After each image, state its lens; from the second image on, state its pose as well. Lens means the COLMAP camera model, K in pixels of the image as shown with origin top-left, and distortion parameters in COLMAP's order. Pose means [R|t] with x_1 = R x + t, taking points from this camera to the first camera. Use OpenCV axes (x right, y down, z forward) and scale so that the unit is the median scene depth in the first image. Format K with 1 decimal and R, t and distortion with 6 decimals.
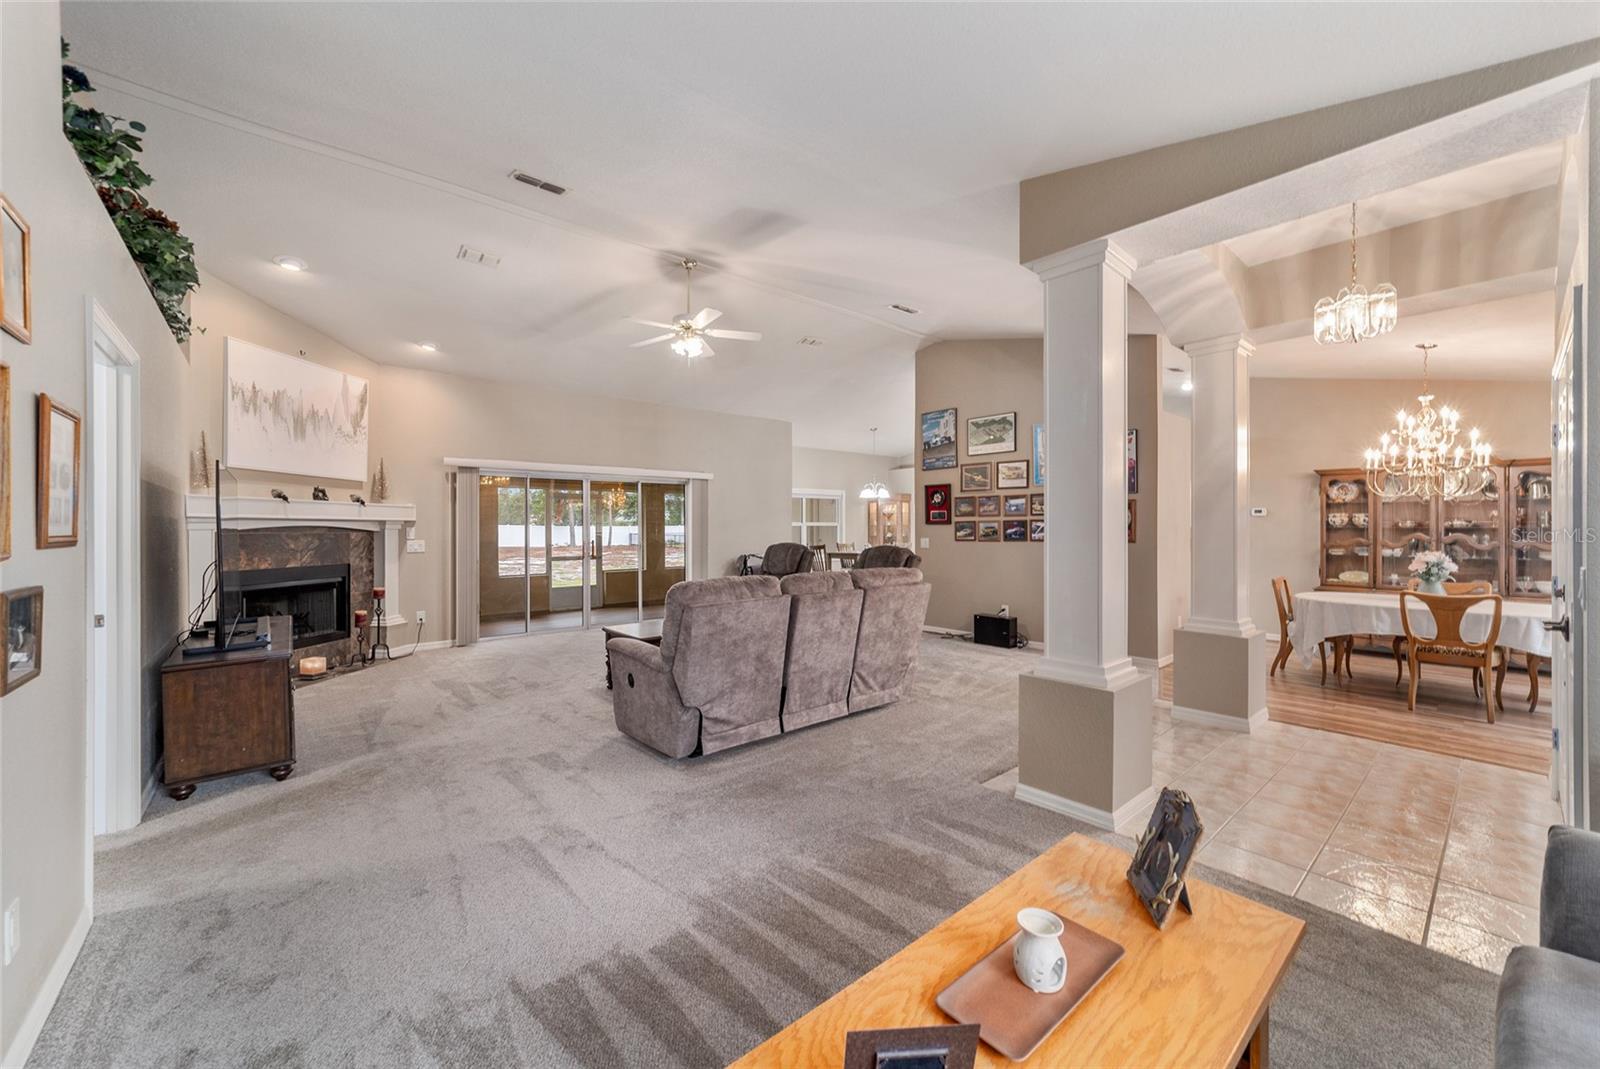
lens RADIAL K [[619.0, 0, 796.2], [0, 619.0, 529.9], [0, 0, 1]] dist [-0.010226, 0.004410]
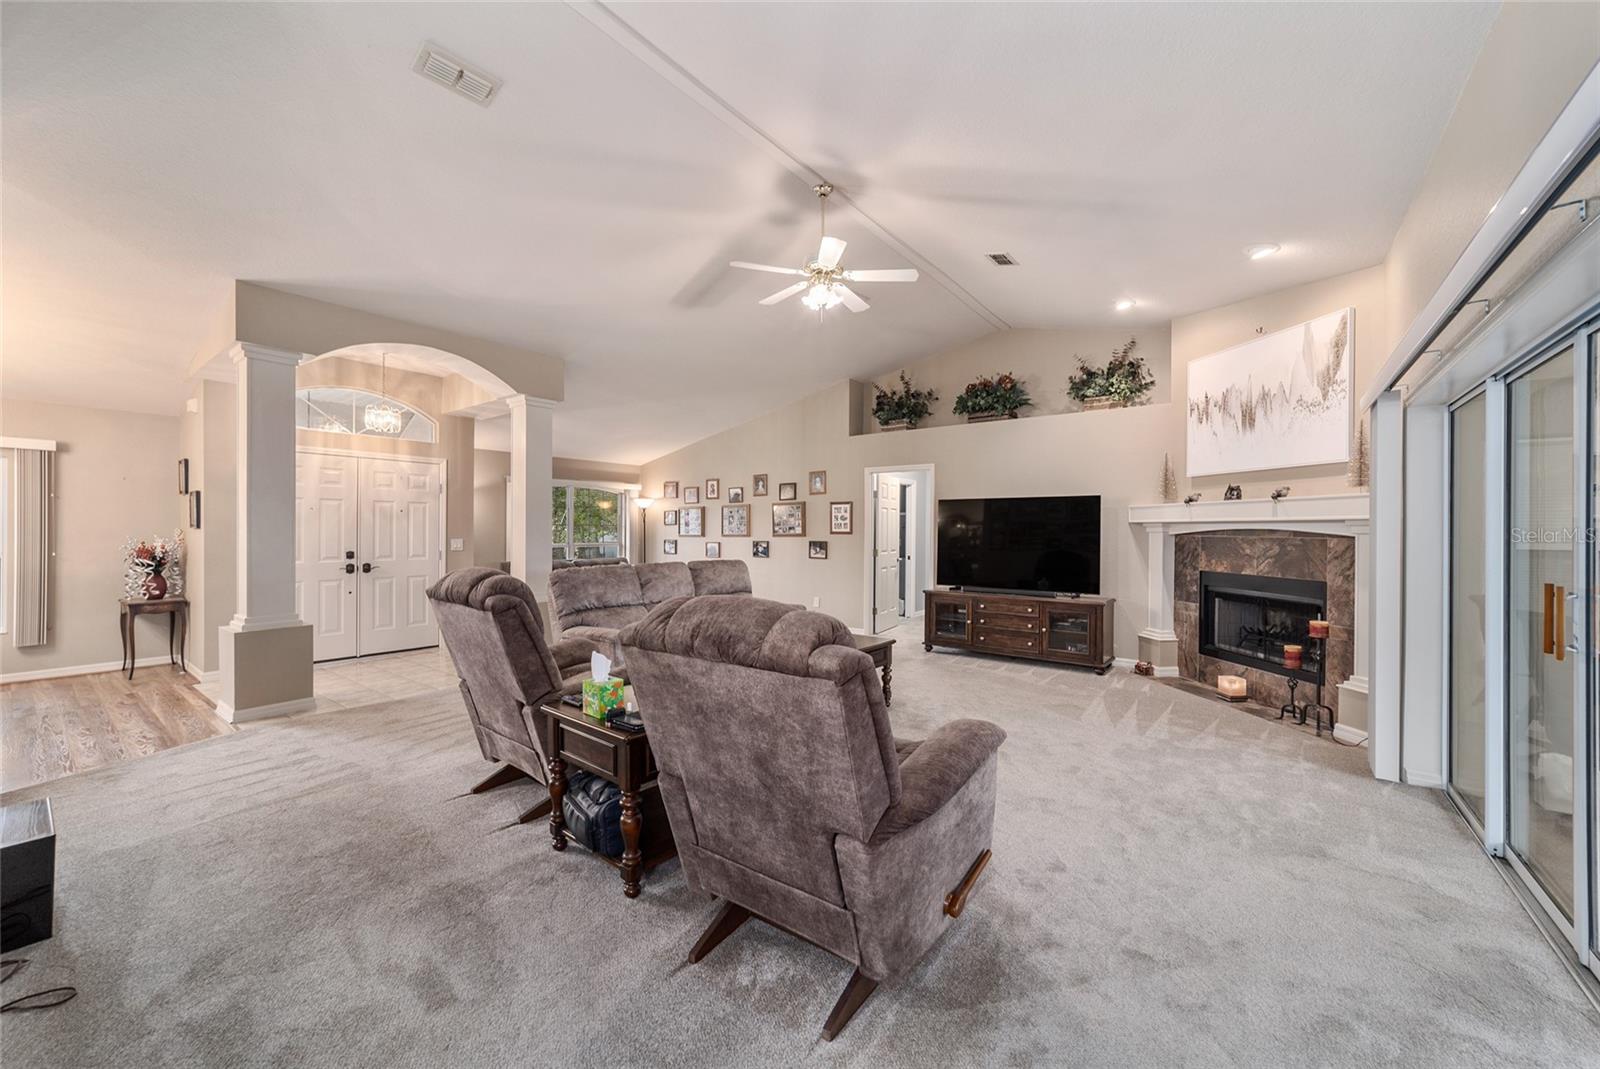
lens RADIAL K [[619.0, 0, 797.2], [0, 619.0, 531.0], [0, 0, 1]] dist [-0.010226, 0.004410]
pose [[-0.974730, -0.001503, -0.223382, 0.021787], [-0.003362, 0.999963, 0.007942, -0.006529], [0.223361, 0.008492, -0.974699, 1.349488]]
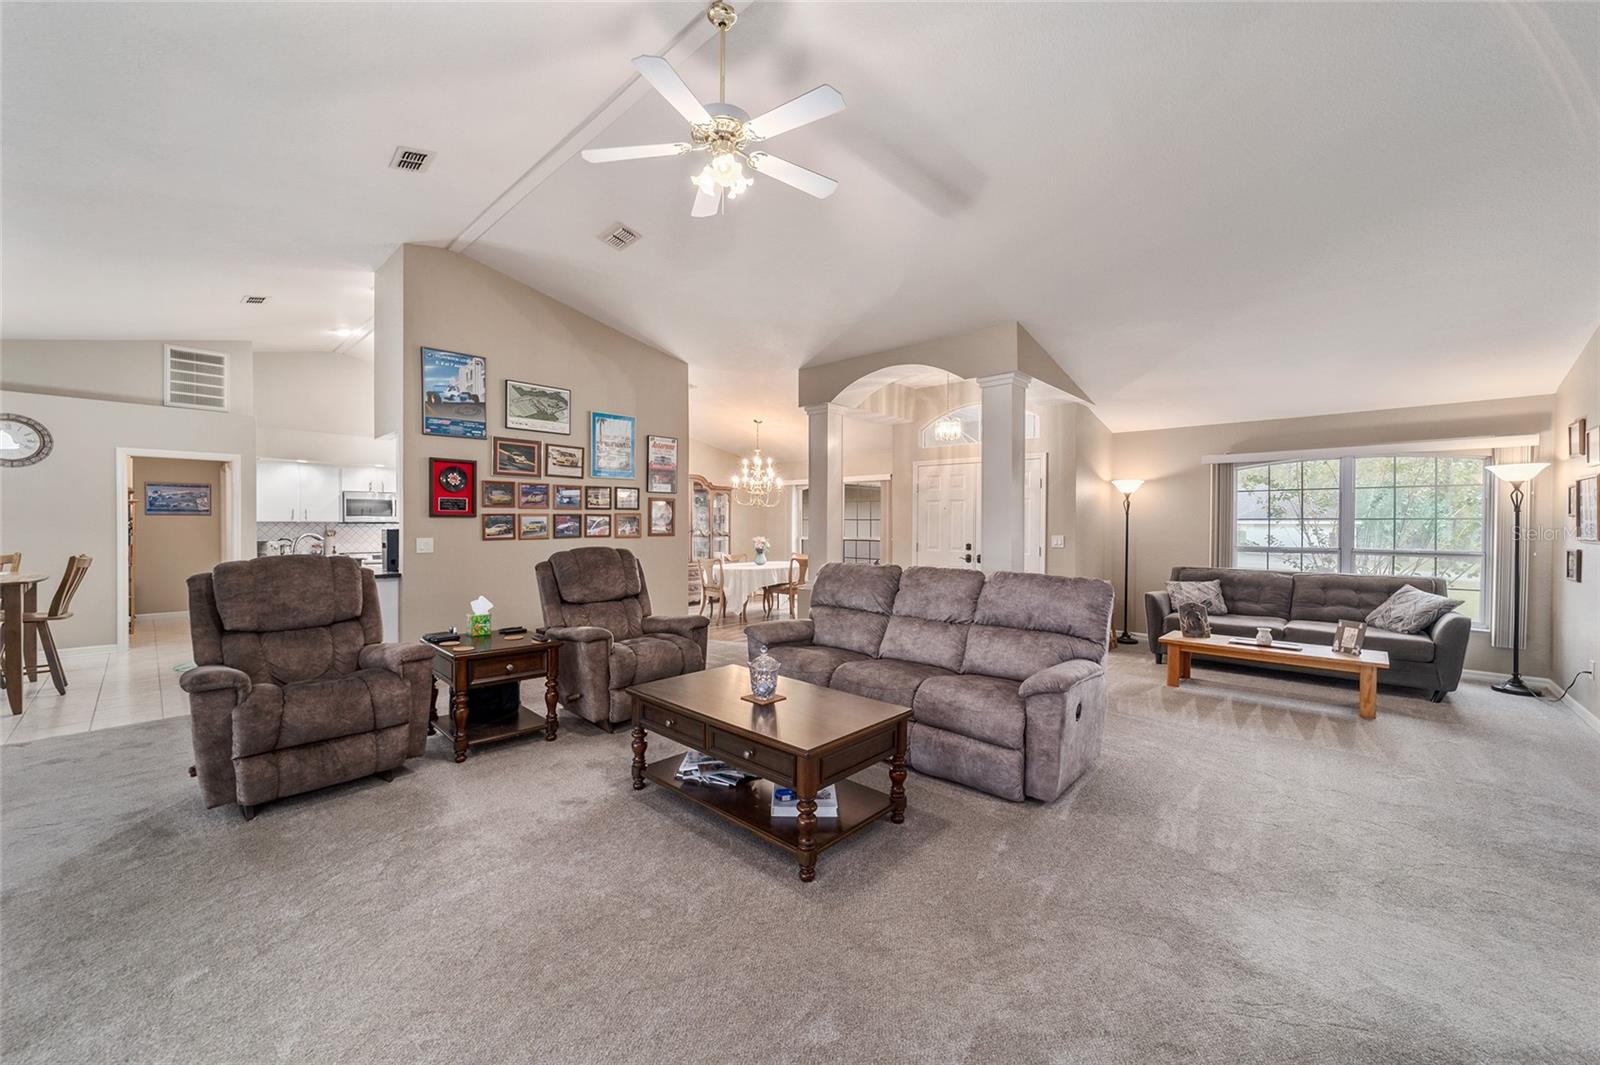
lens RADIAL K [[619.0, 0, 791.8], [0, 619.0, 530.3], [0, 0, 1]] dist [-0.010226, 0.004410]
pose [[-0.105313, -0.010861, 0.994380, -0.541843], [-0.000321, 0.999941, 0.010888, -0.002265], [-0.994439, 0.000828, -0.105310, 0.767645]]
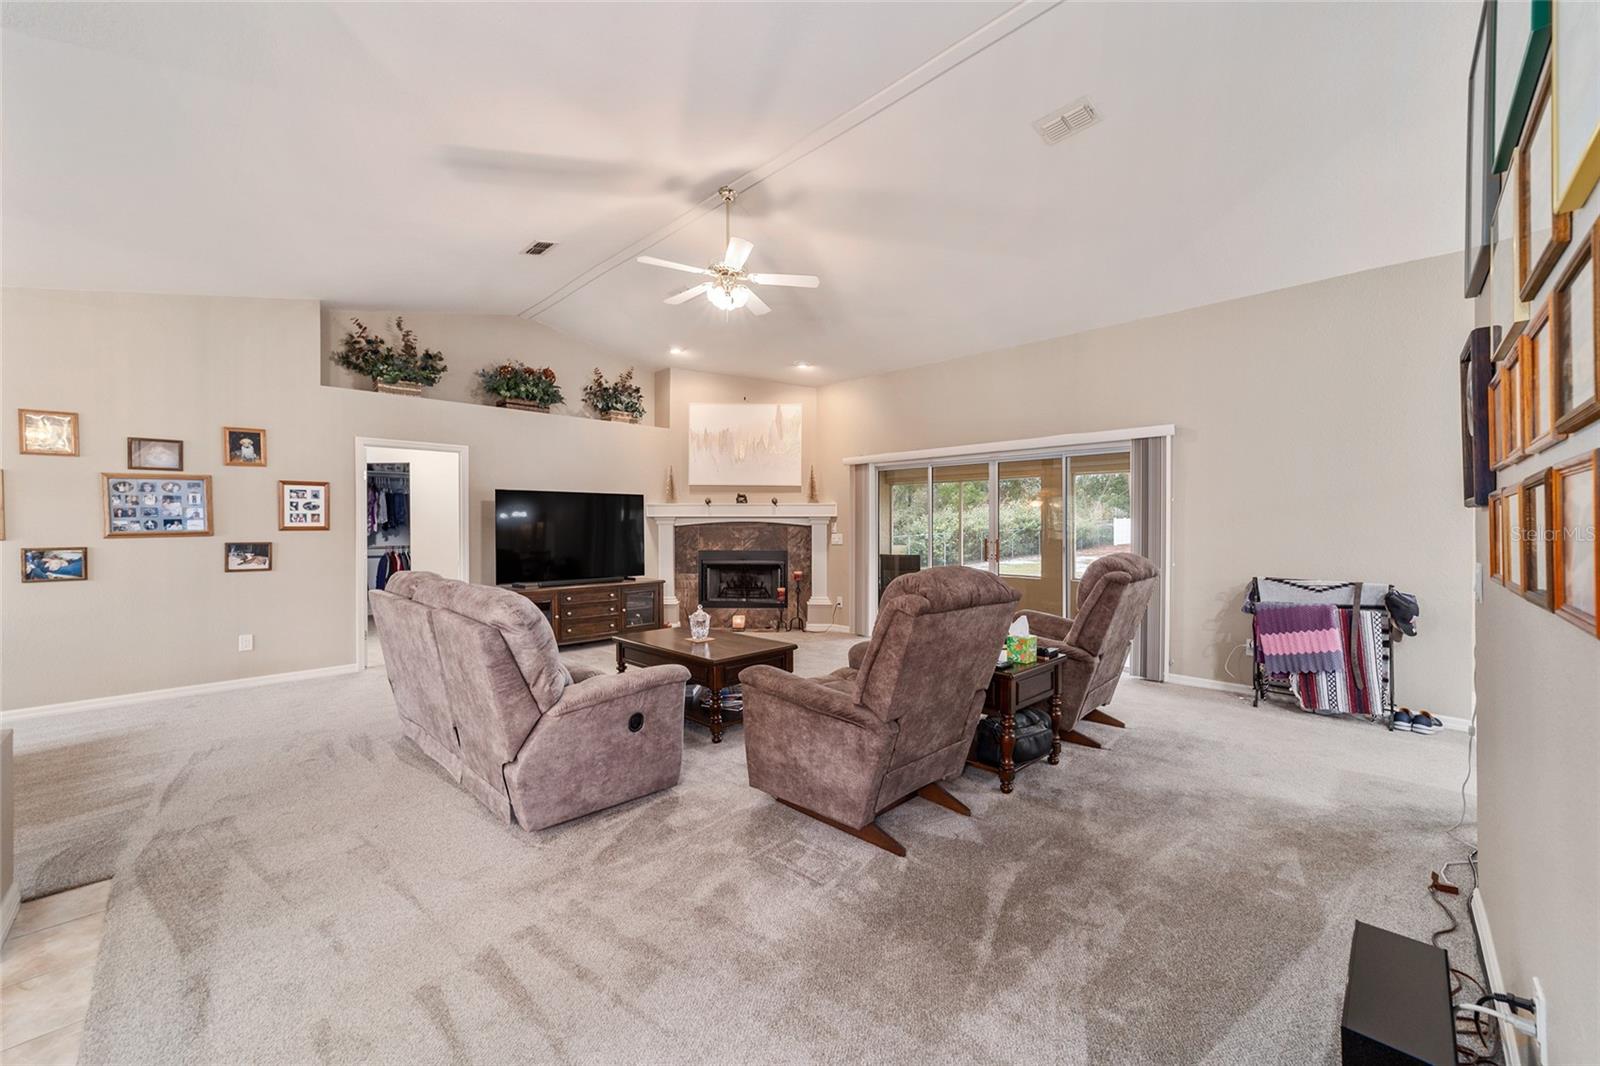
lens RADIAL K [[619.0, 0, 793.1], [0, 619.0, 523.2], [0, 0, 1]] dist [-0.010226, 0.004410]
pose [[0.091573, 0.000904, -0.995798, 0.487644], [-0.003161, 0.999995, 0.000617, -0.003102], [0.995793, 0.003091, 0.091575, 0.776796]]
